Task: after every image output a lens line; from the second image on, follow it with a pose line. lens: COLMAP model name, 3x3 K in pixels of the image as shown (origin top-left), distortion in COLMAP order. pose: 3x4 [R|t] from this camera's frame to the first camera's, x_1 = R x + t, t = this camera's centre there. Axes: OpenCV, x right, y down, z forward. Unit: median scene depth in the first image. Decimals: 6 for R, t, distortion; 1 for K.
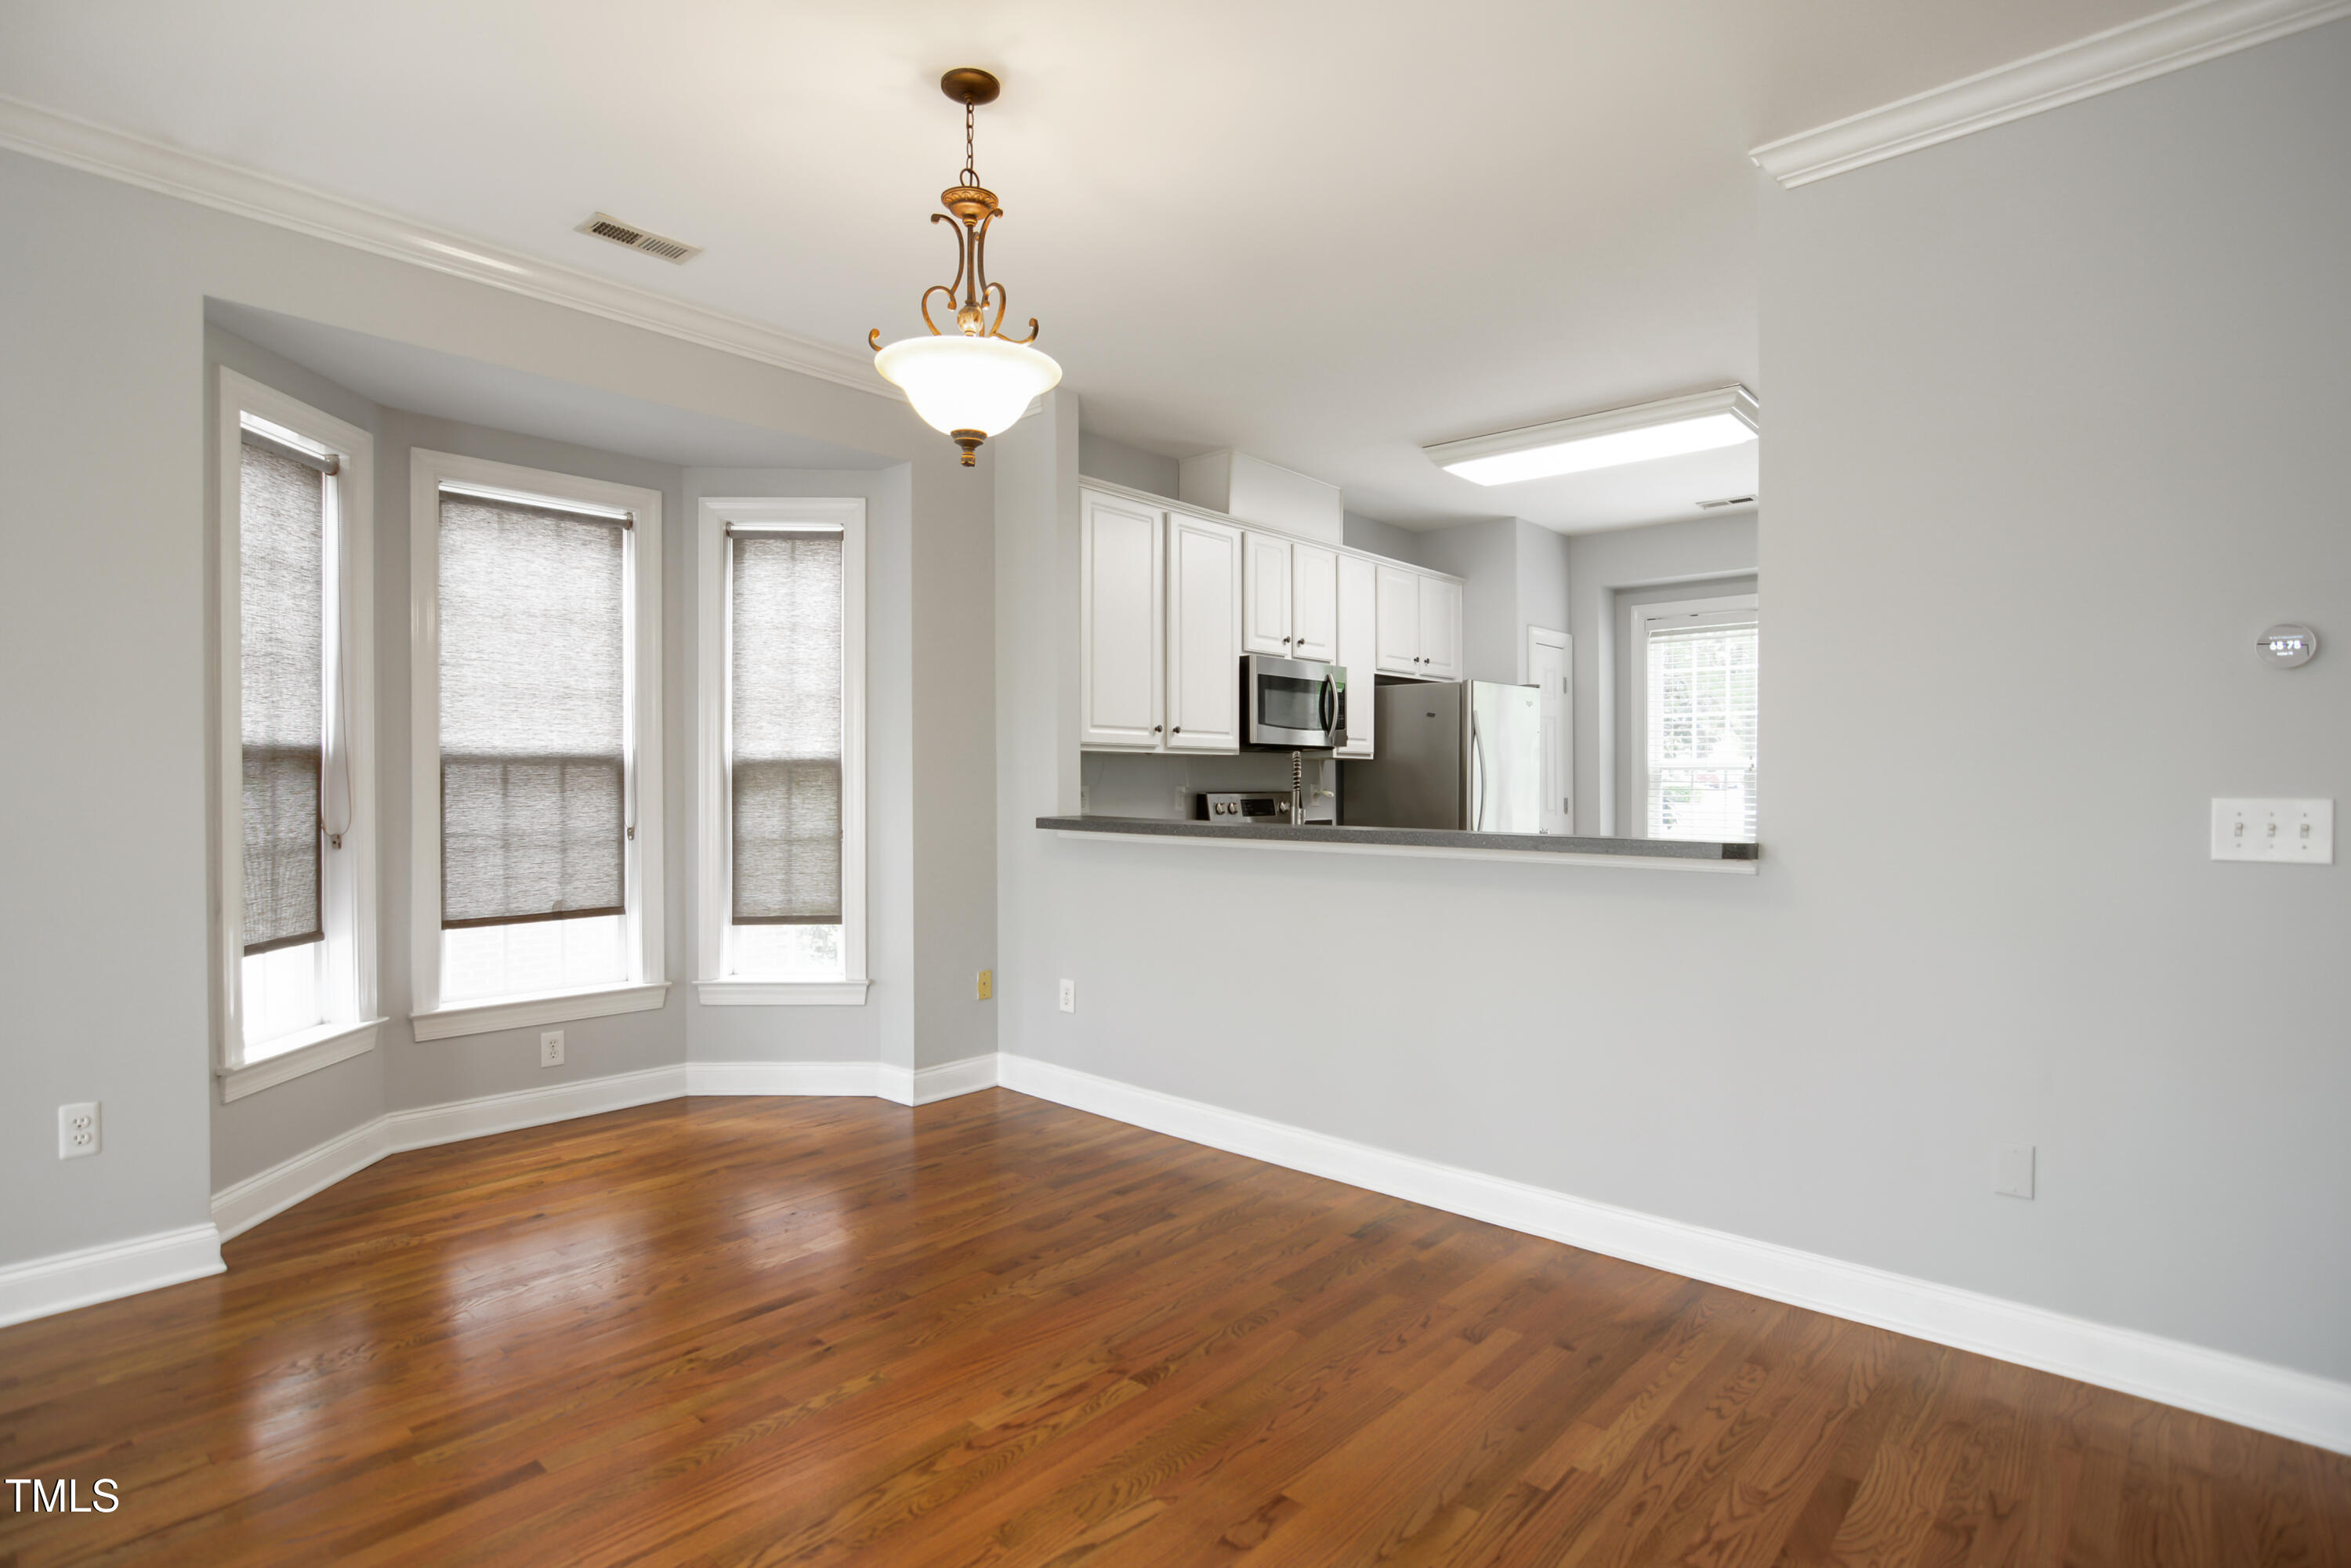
lens RADIAL K [[1190.8, 0, 1175.5], [0, 1190.8, 784.0], [0, 0, 1]] dist [-0.001710, -0.000073]
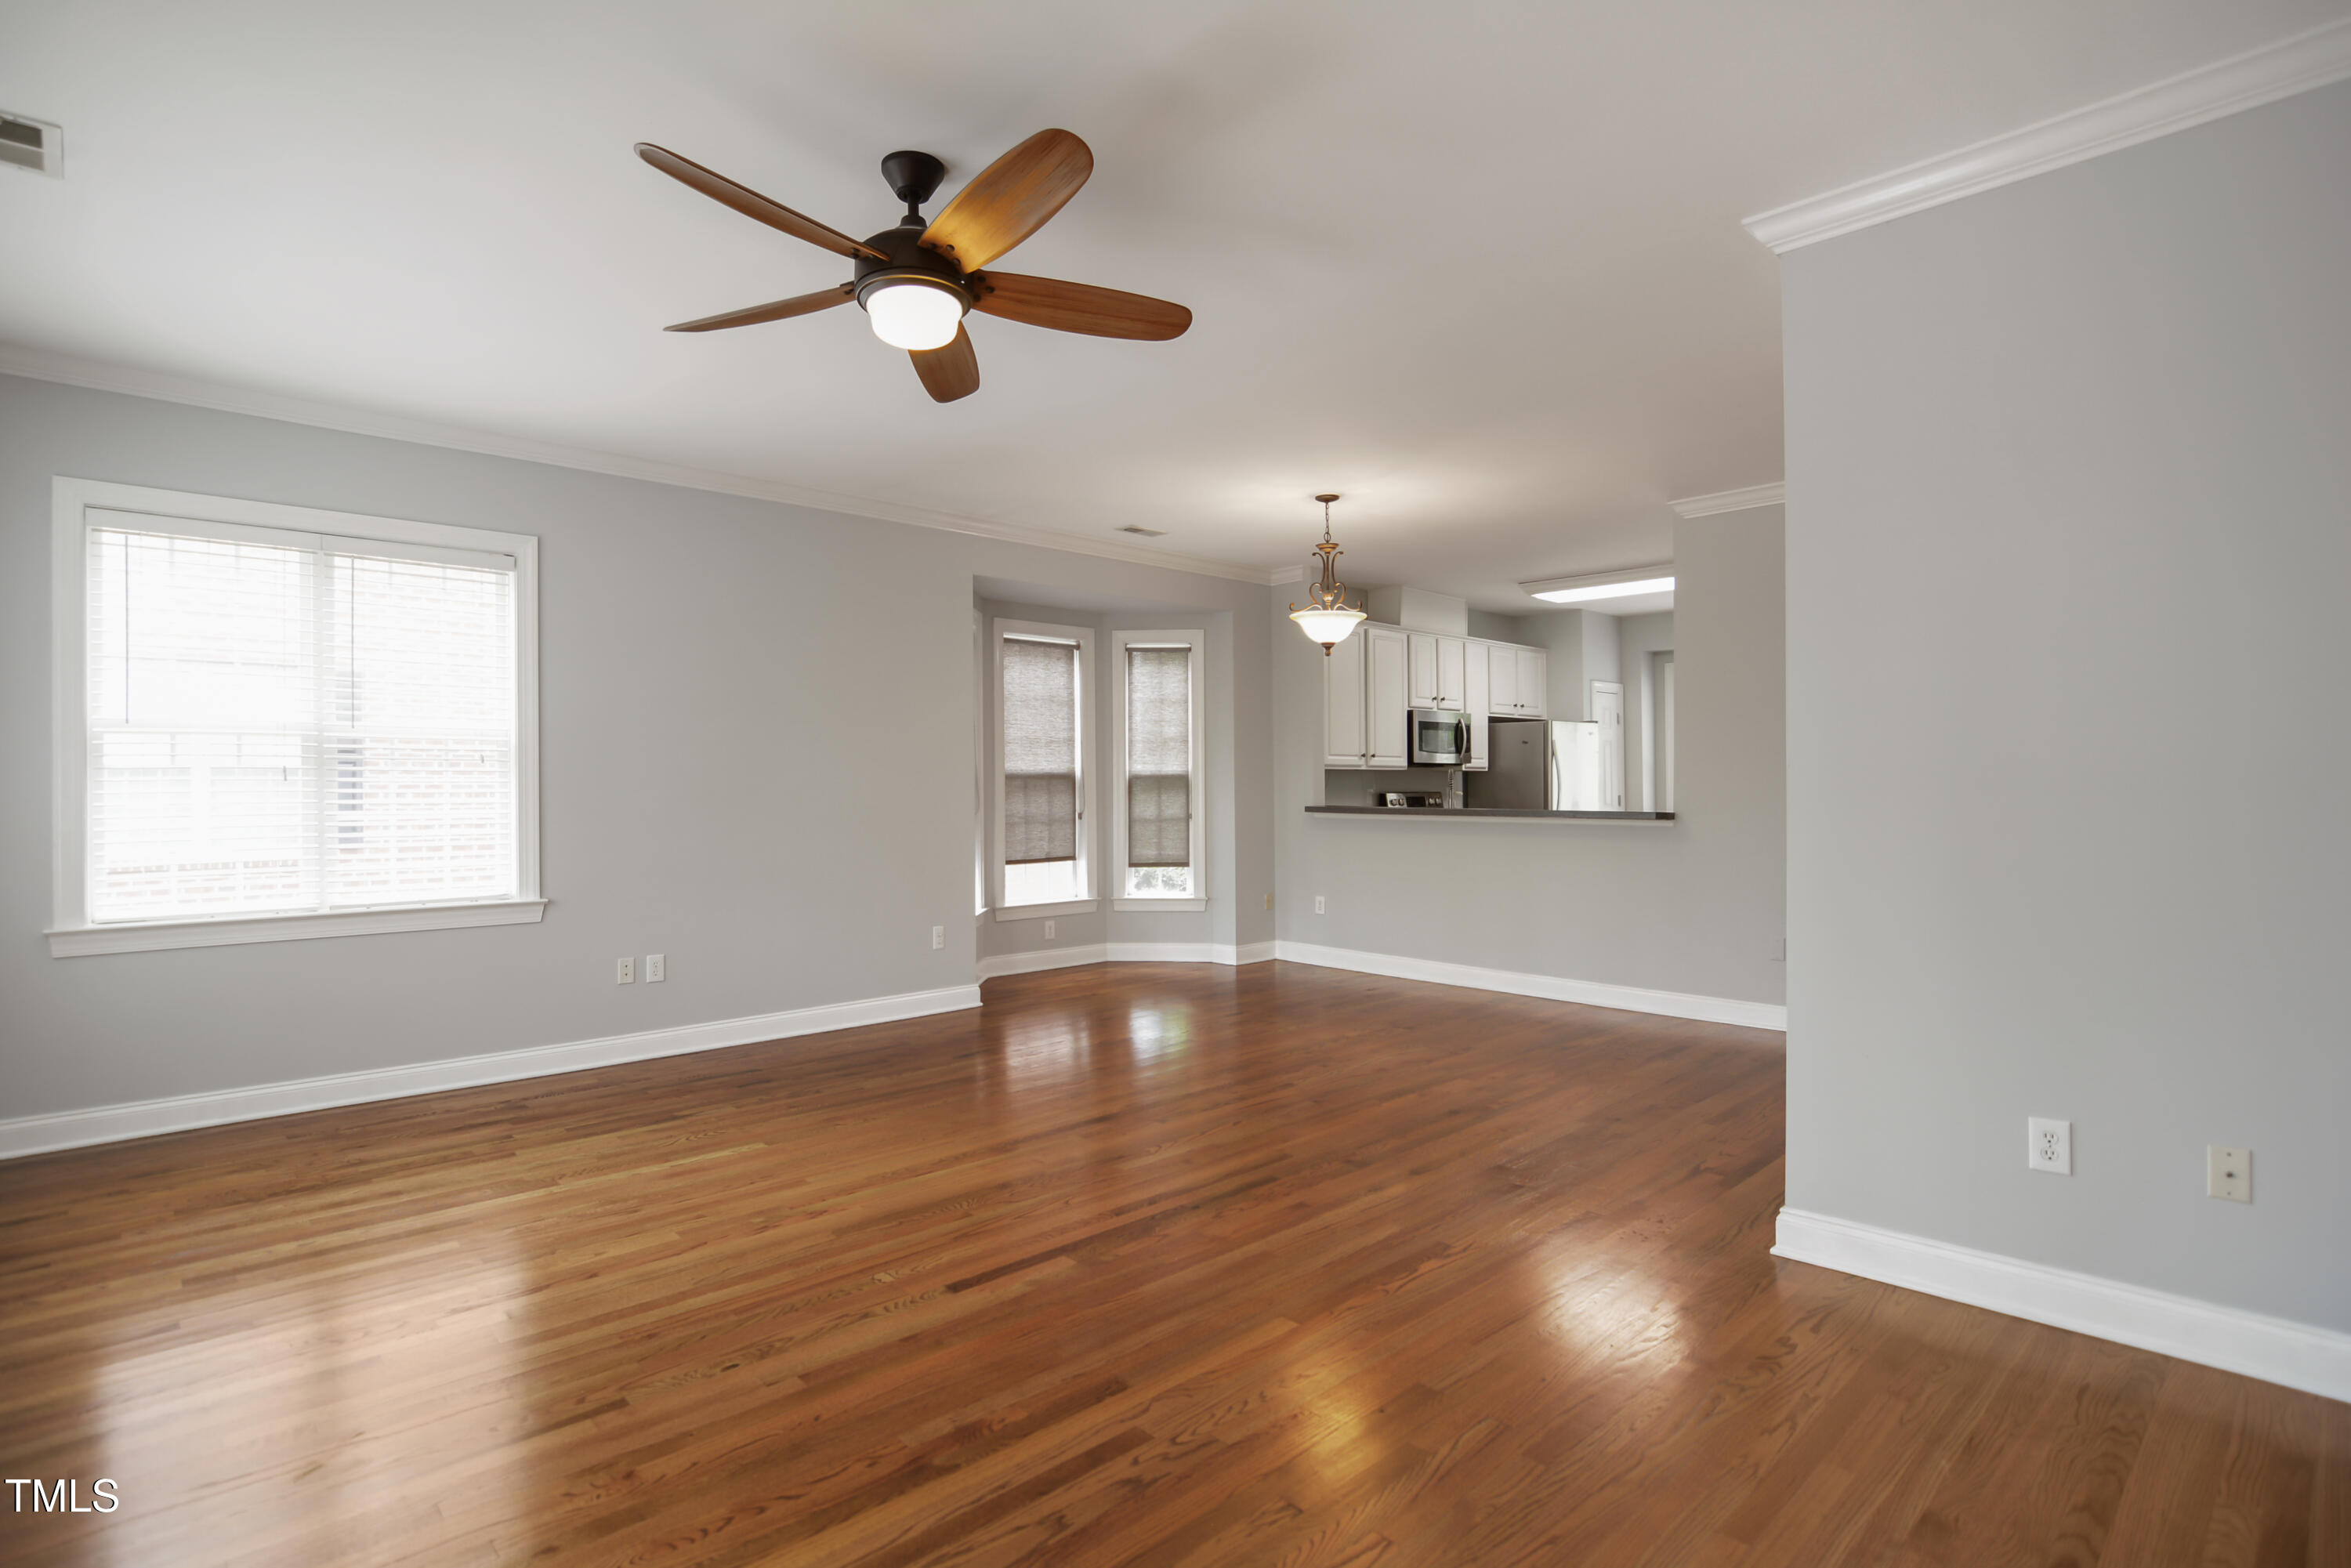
lens RADIAL K [[1190.8, 0, 1175.5], [0, 1190.8, 784.0], [0, 0, 1]] dist [-0.001710, -0.000073]
pose [[0.997113, -0.005688, -0.075713, -0.165518], [0.005498, 0.999981, -0.002720, -0.002081], [0.075727, 0.002296, 0.997126, -0.784423]]
